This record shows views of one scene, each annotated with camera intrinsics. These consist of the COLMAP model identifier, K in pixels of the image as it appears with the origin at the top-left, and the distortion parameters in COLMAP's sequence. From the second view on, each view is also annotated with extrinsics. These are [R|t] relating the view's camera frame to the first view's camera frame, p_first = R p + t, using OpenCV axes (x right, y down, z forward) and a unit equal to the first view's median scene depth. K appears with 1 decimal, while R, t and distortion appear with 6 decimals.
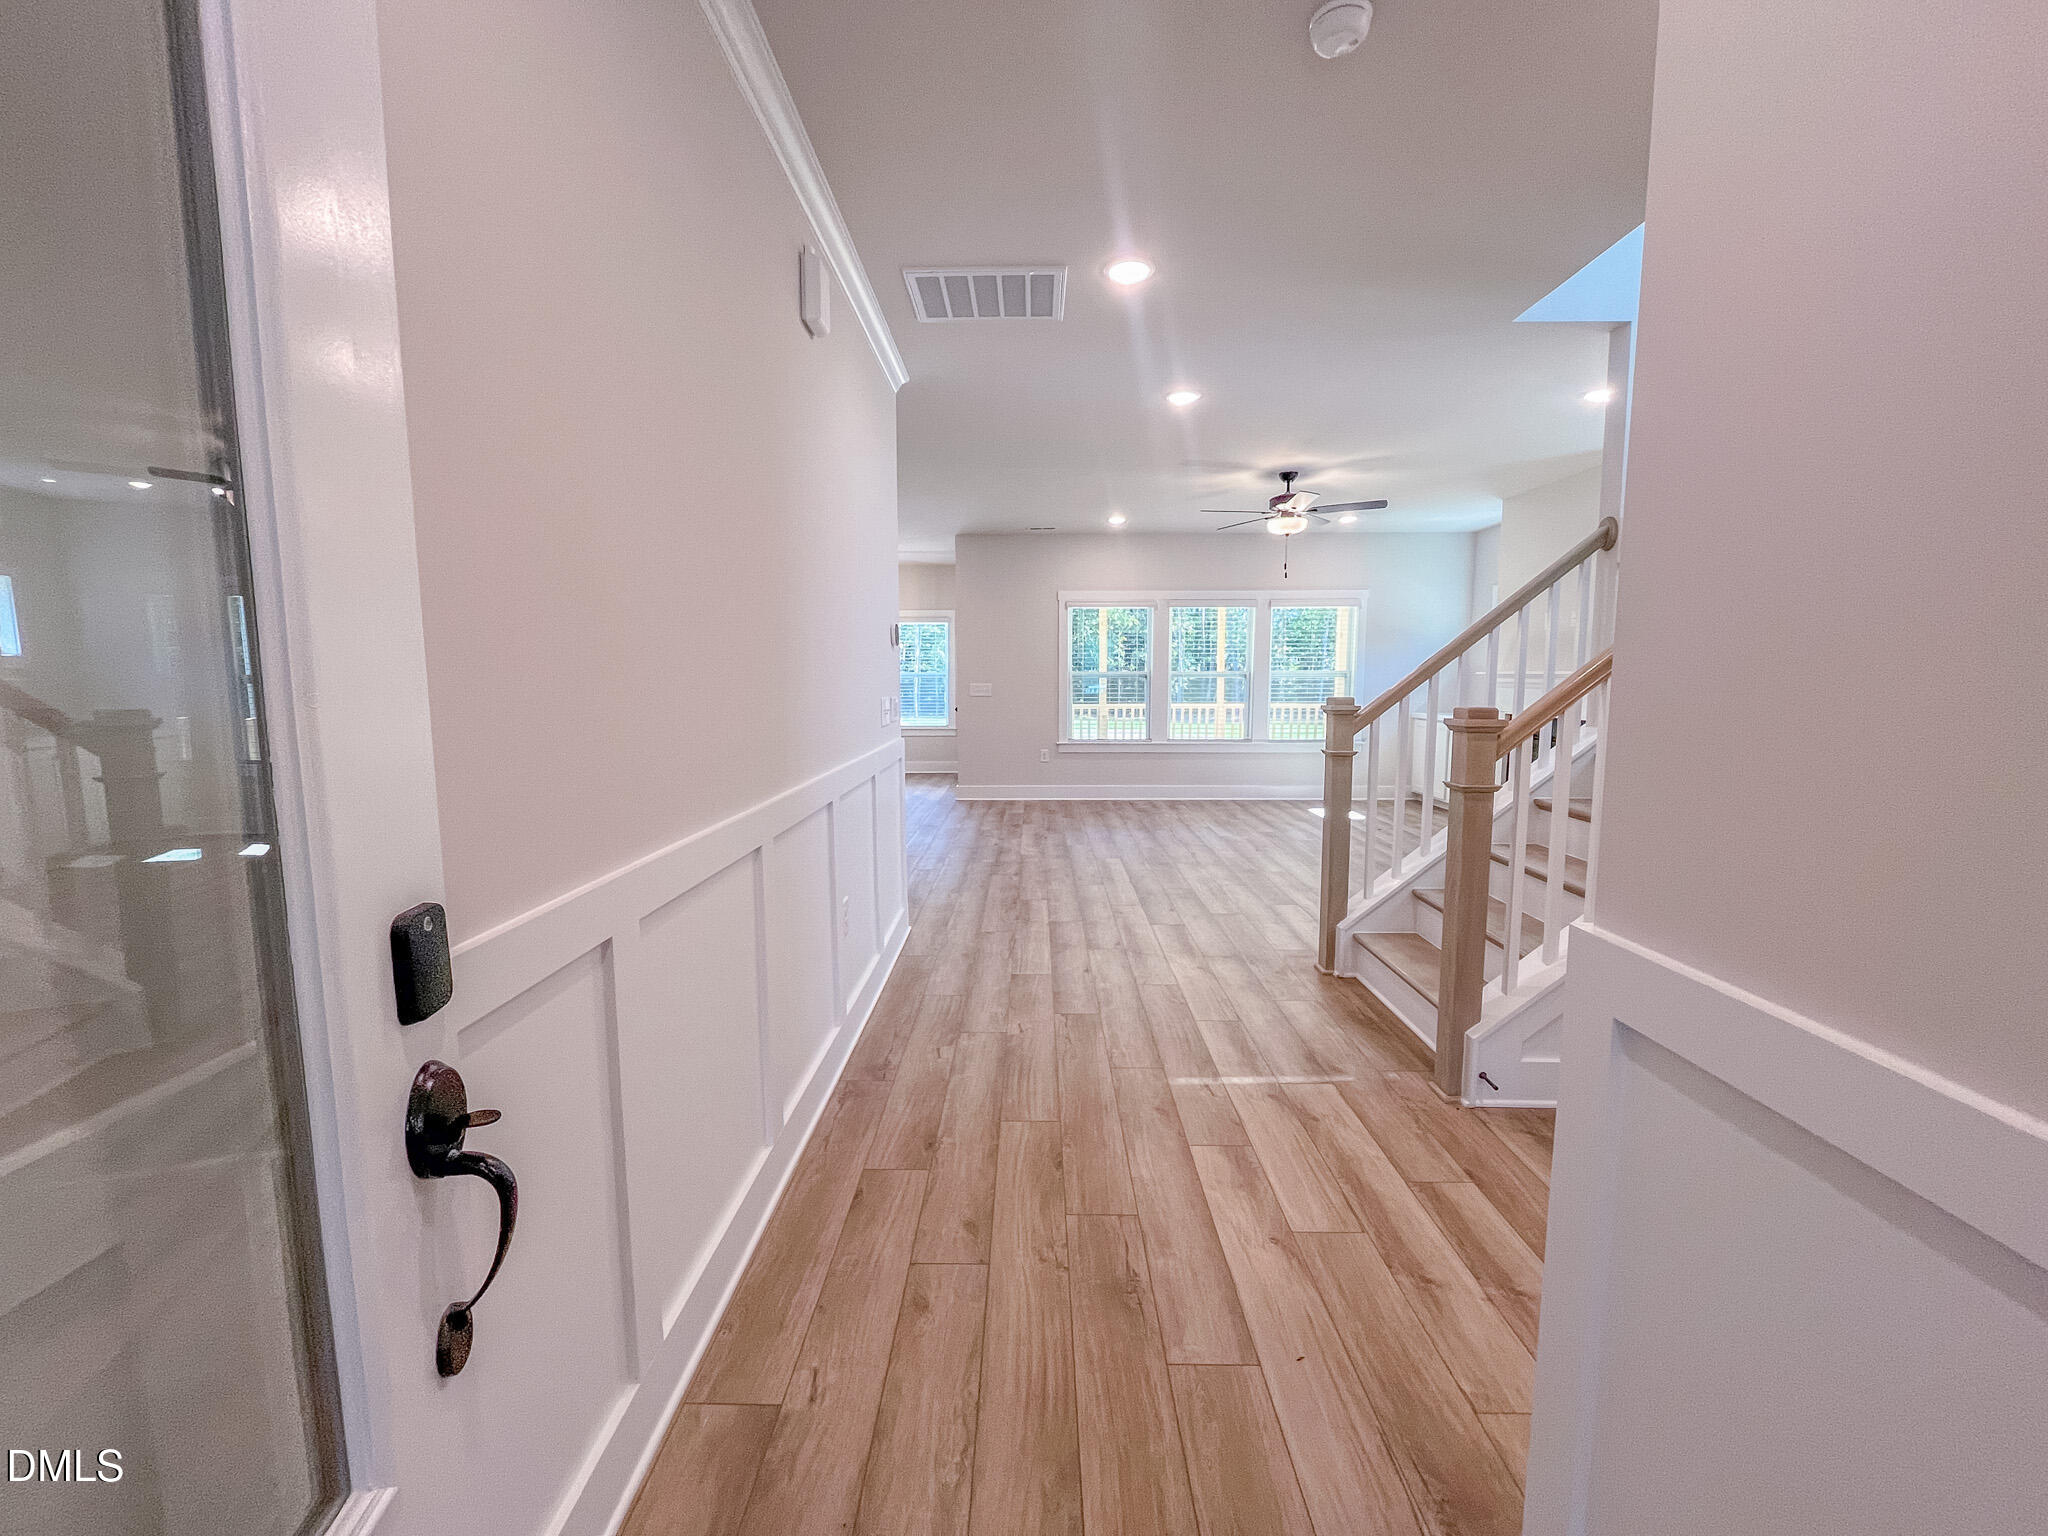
lens RADIAL K [[829.8, 0, 1022.2], [0, 829.8, 767.2], [0, 0, 1]] dist [-0.002107, -0.000030]
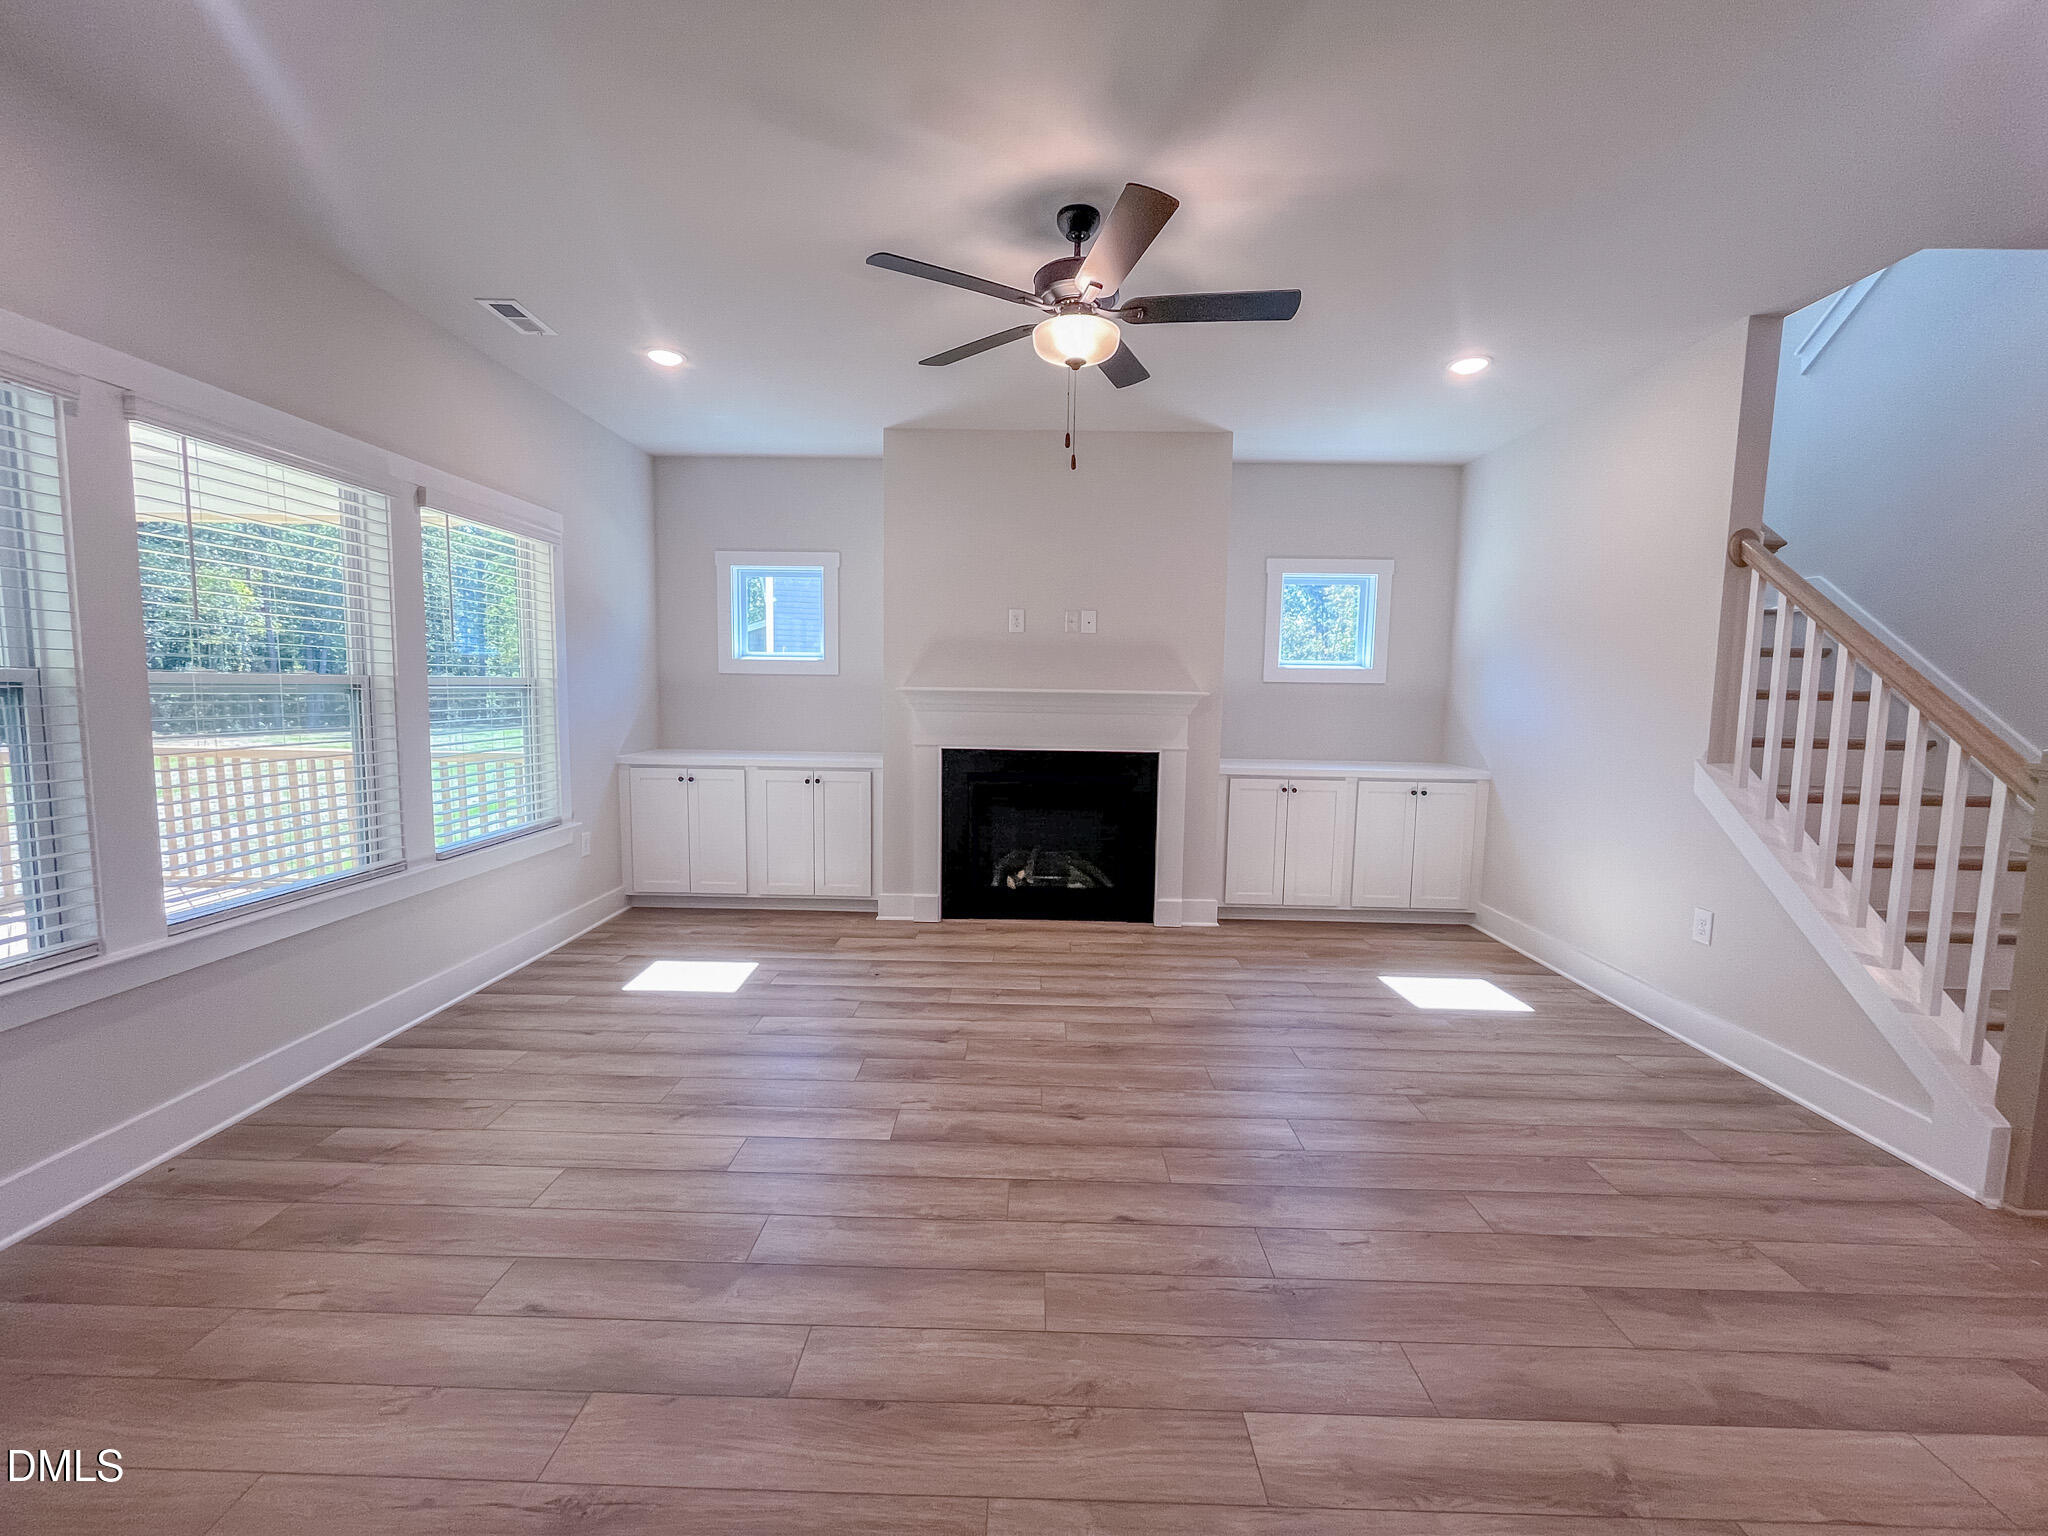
lens RADIAL K [[829.8, 0, 1018.2], [0, 829.8, 769.6], [0, 0, 1]] dist [-0.002107, -0.000030]
pose [[0.004920, -0.096055, 0.995364, -0.144054], [0.095549, 0.990867, 0.095149, -0.143861], [-0.995413, 0.094638, 0.014053, 1.254200]]
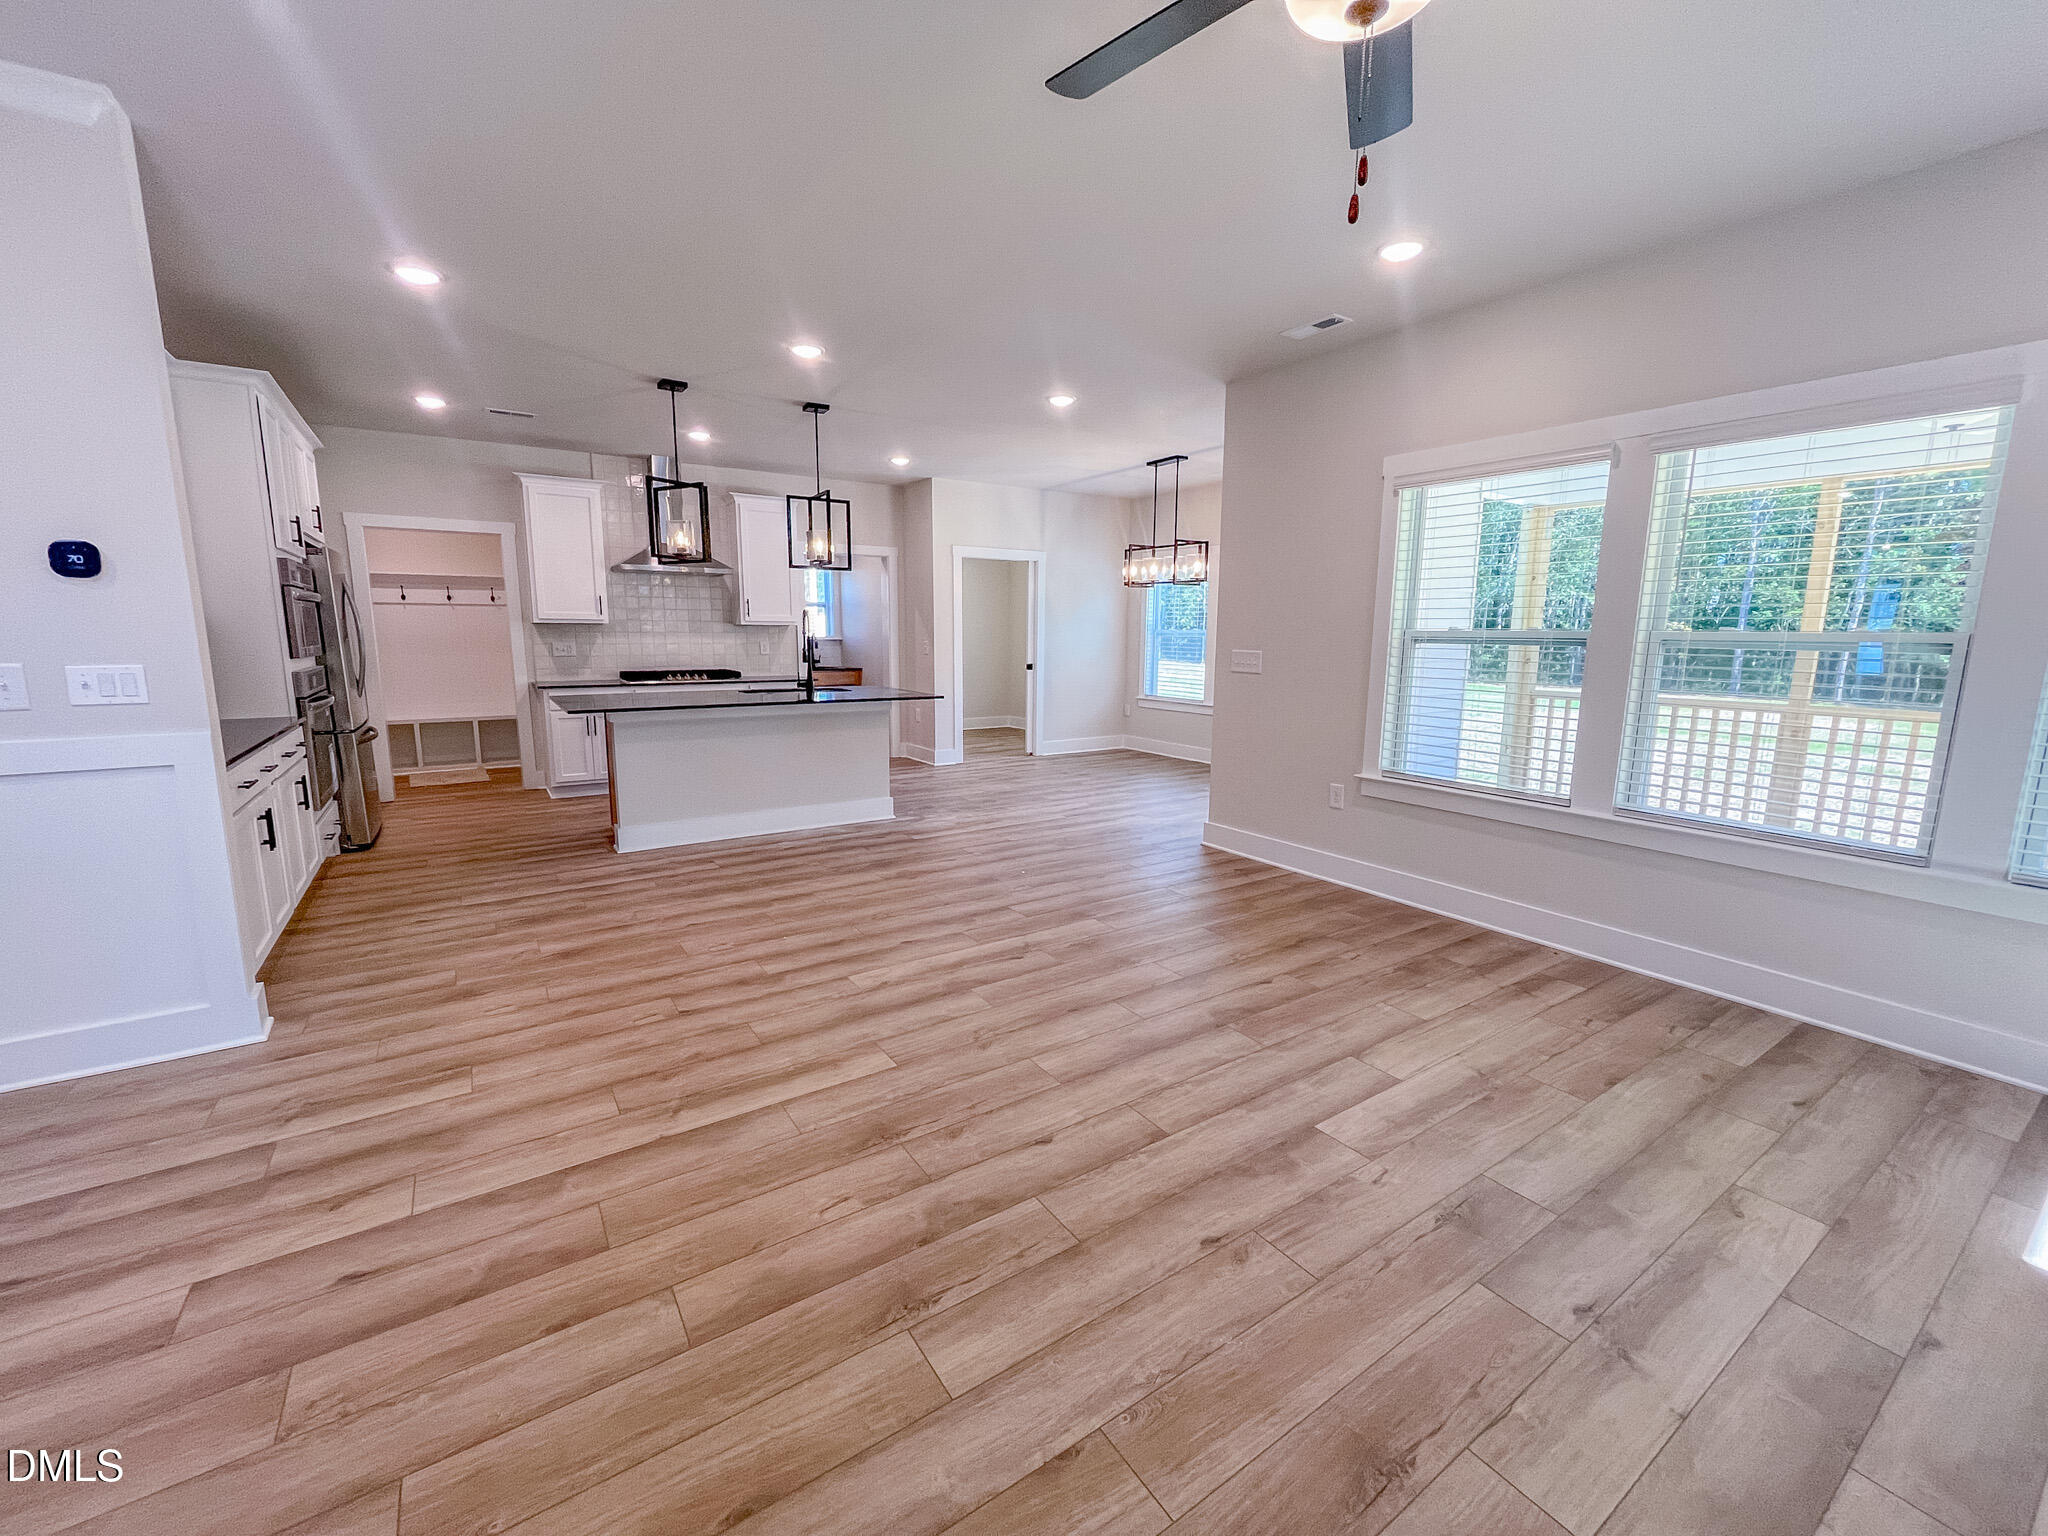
lens RADIAL K [[829.8, 0, 1018.9], [0, 829.8, 768.9], [0, 0, 1]] dist [-0.002107, -0.000030]
pose [[0.564400, 0.143055, -0.813012, 0.574242], [-0.100591, 0.989449, 0.104269, -0.111594], [0.819350, 0.022932, 0.572835, 0.961158]]
